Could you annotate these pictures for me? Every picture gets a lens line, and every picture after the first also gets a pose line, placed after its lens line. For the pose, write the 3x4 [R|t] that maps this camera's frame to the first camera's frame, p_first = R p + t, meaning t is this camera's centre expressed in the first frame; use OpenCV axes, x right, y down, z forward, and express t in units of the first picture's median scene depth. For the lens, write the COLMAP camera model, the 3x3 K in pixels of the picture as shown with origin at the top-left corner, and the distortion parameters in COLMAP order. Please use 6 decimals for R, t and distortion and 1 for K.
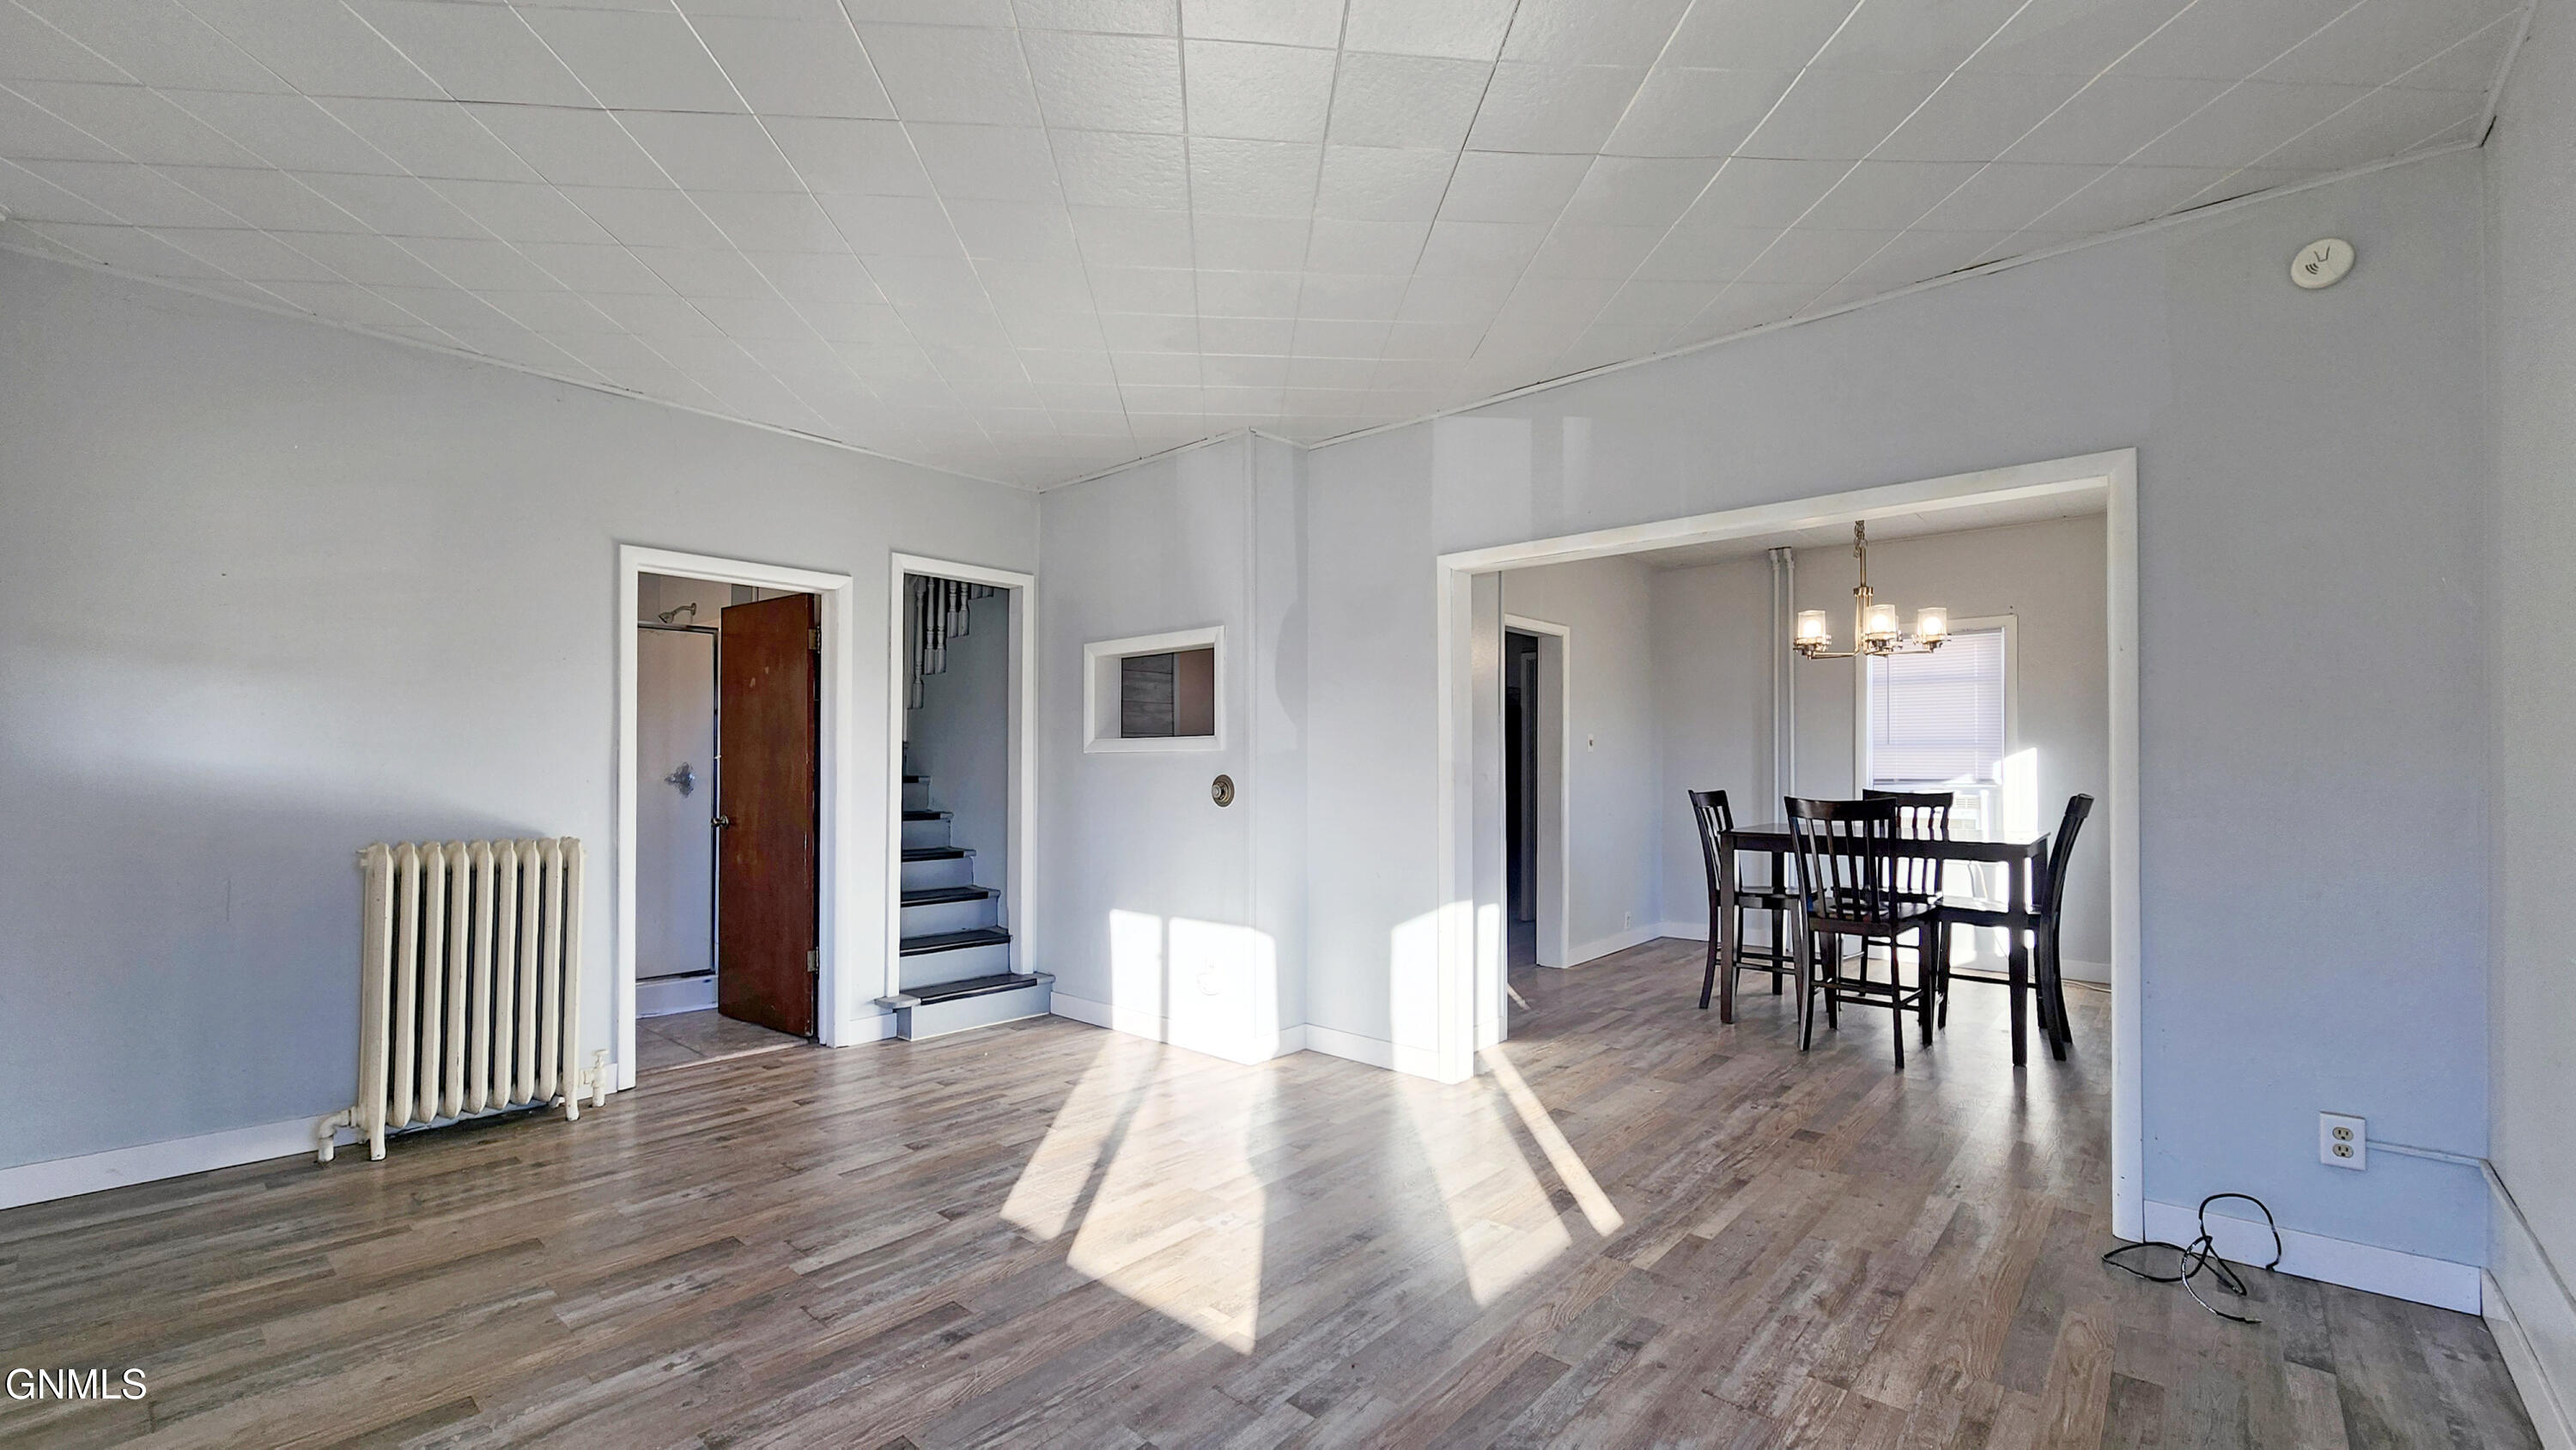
lens RADIAL K [[1028.5, 0, 1288.1], [0, 1028.5, 731.1], [0, 0, 1]] dist [0.000237, 0.000044]
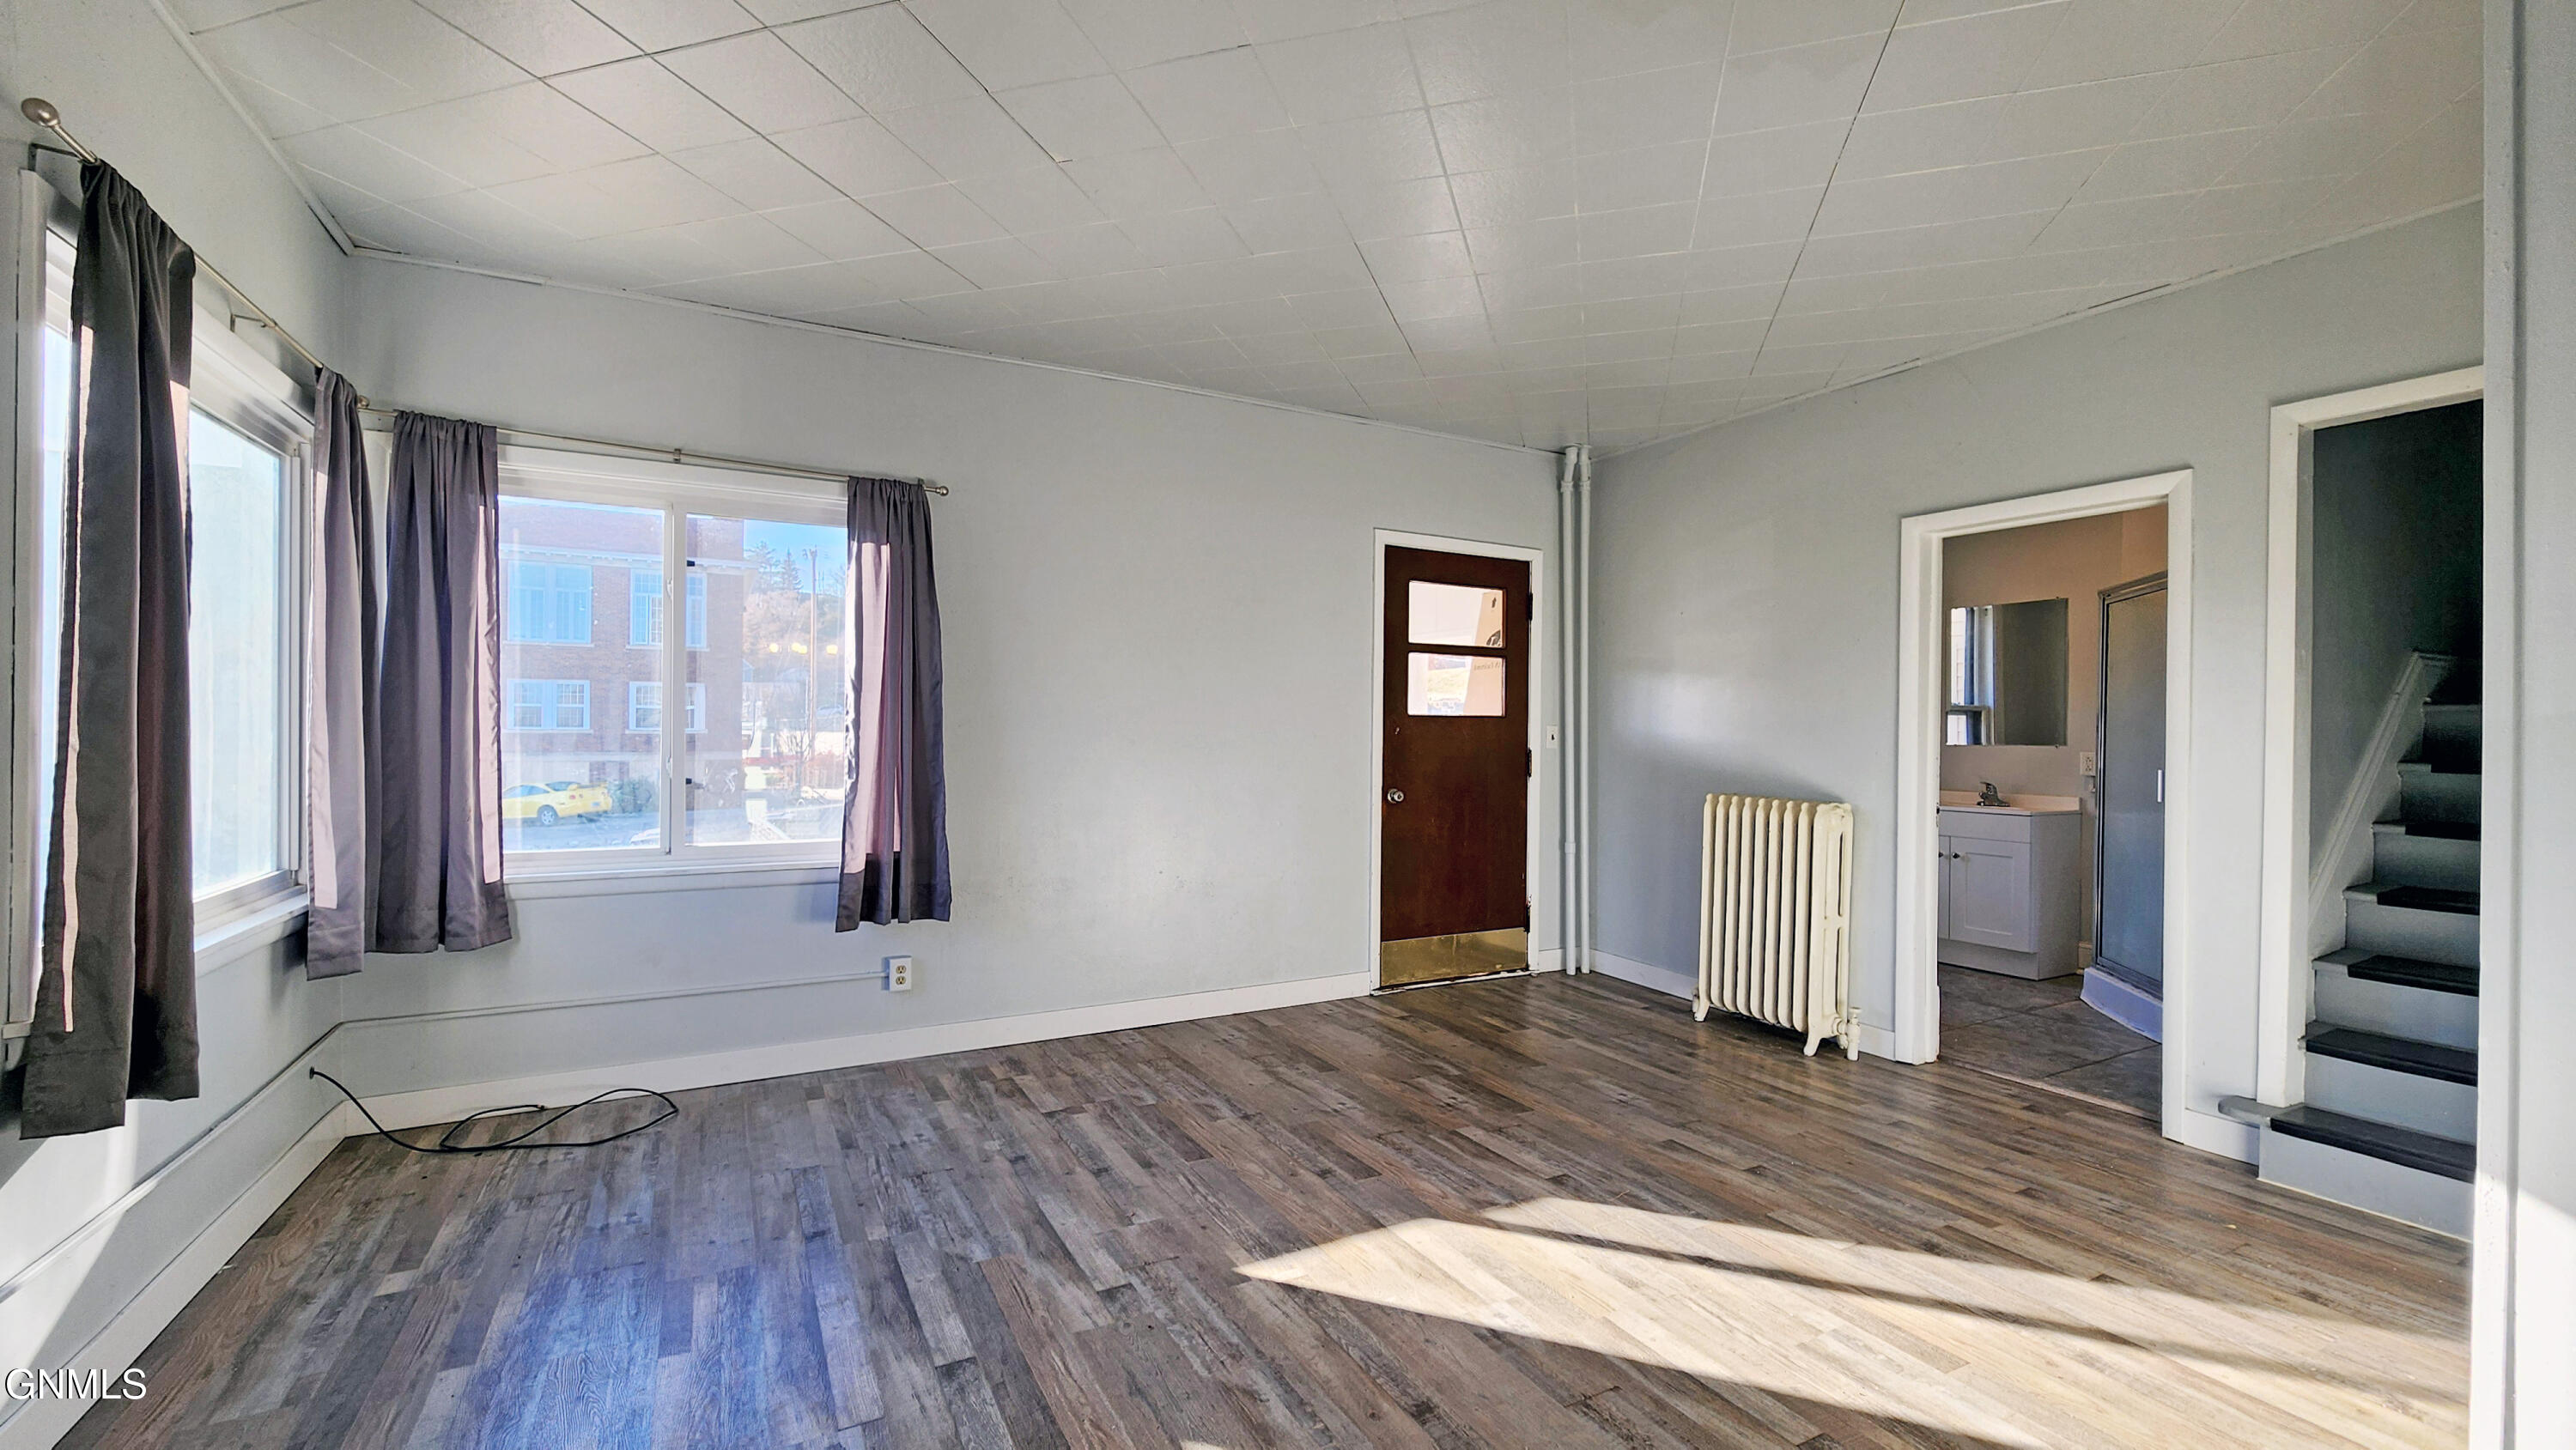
lens RADIAL K [[1028.5, 0, 1274.7], [0, 1028.5, 743.5], [0, 0, 1]] dist [0.000237, 0.000044]
pose [[-0.326223, 0.004691, -0.945281, 0.677738], [0.018605, 0.999826, -0.001459, 0.036781], [0.945110, -0.018063, -0.326253, 1.016205]]
